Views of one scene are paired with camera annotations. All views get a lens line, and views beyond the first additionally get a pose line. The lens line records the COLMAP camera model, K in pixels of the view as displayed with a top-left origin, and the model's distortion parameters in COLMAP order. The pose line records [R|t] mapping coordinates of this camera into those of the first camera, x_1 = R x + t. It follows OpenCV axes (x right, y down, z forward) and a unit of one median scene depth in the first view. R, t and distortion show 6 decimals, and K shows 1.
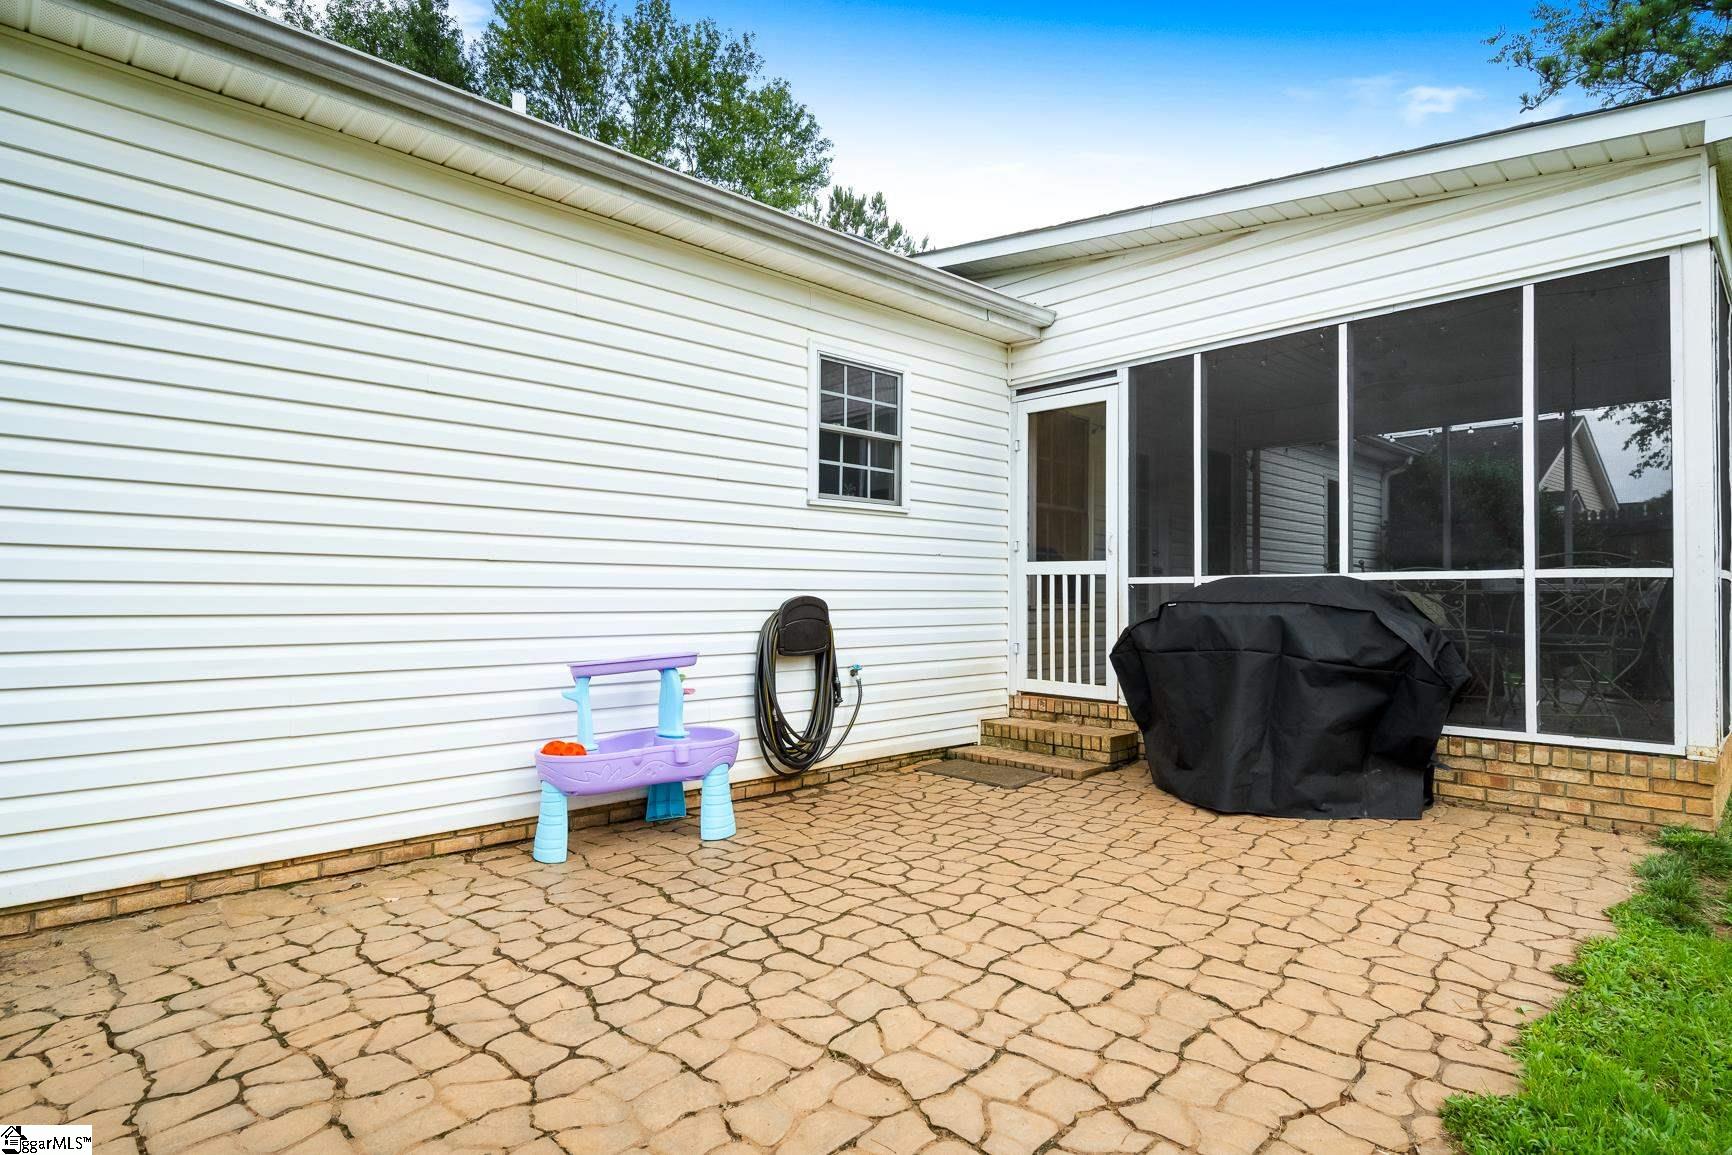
lens RADIAL K [[917.3, 0, 863.1], [0, 917.3, 598.5], [0, 0, 1]] dist [0.003449, 0.000721]
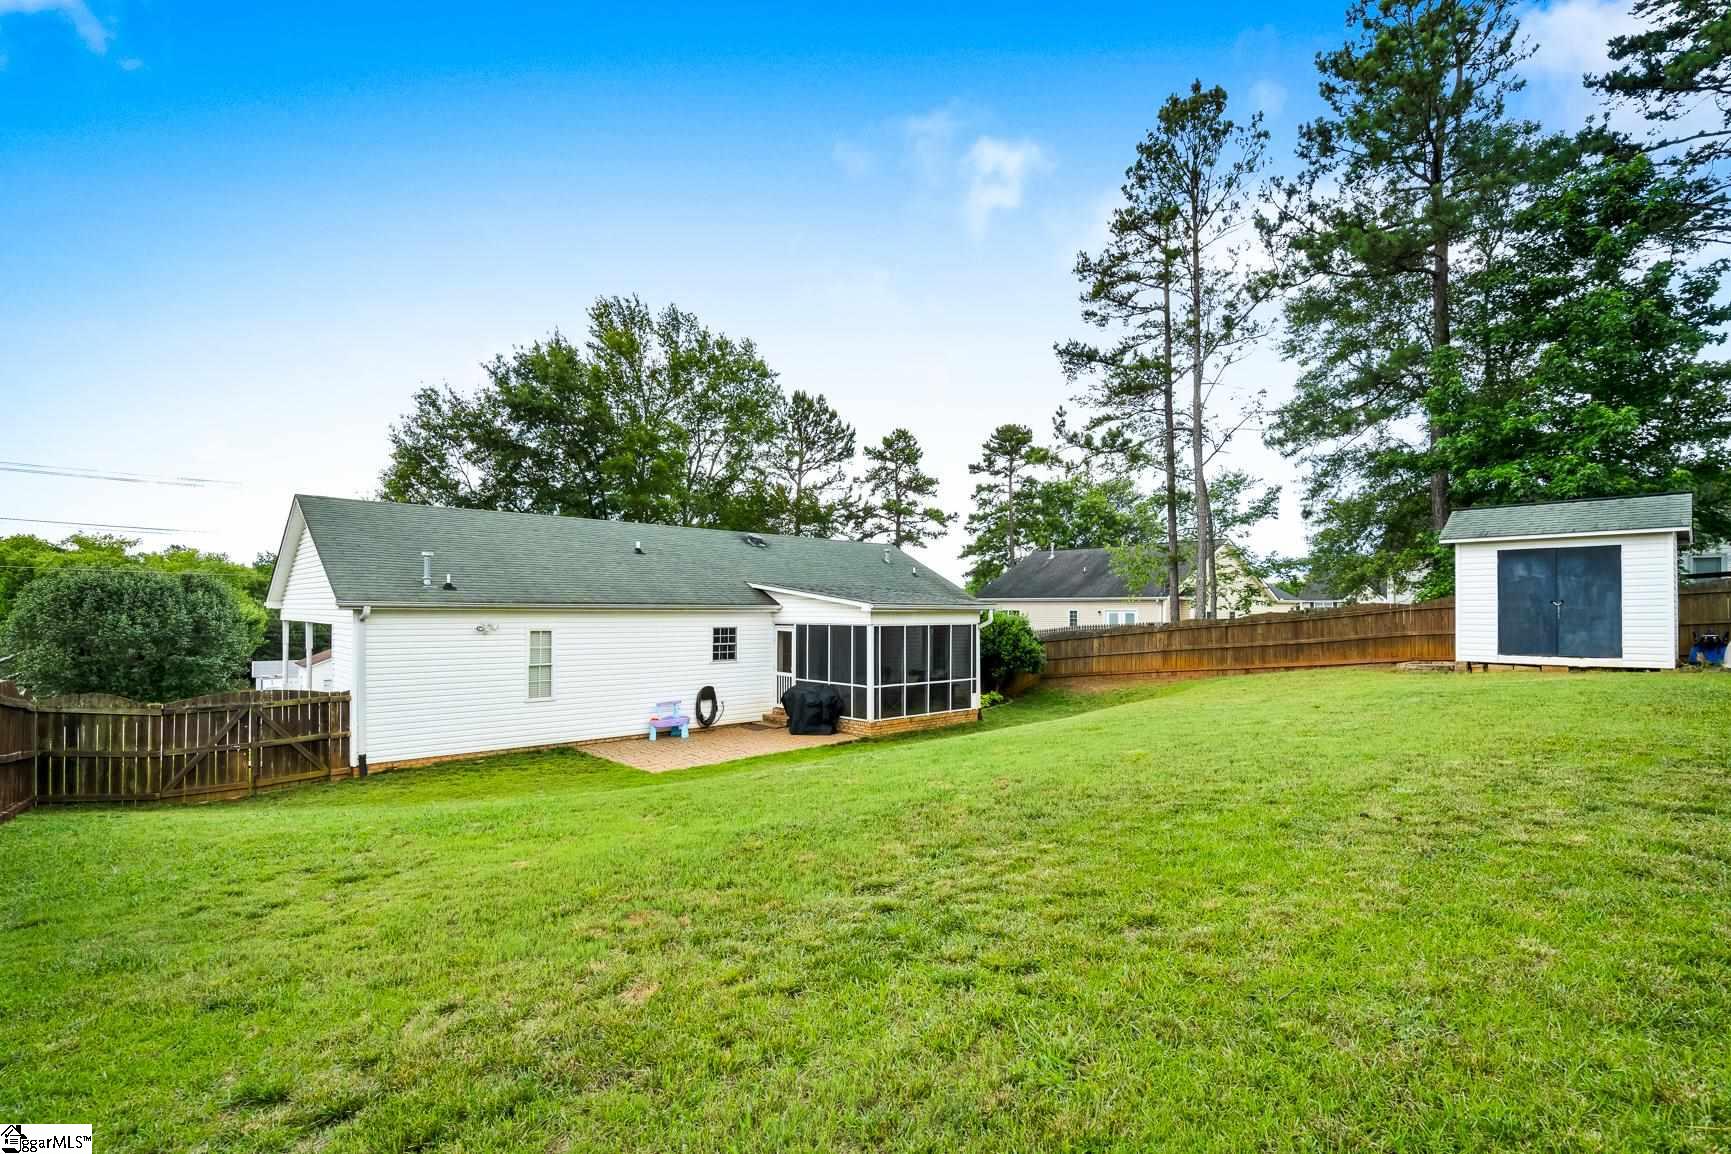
lens RADIAL K [[795.0, 0, 865.5], [0, 795.0, 577.0], [0, 0, 1]] dist [-0.002723, -0.000253]
pose [[0.999990, 0.001868, -0.003962, 0.656210], [-0.002046, 0.998968, -0.045374, -0.328456], [0.003873, 0.045382, 0.998962, -2.619191]]
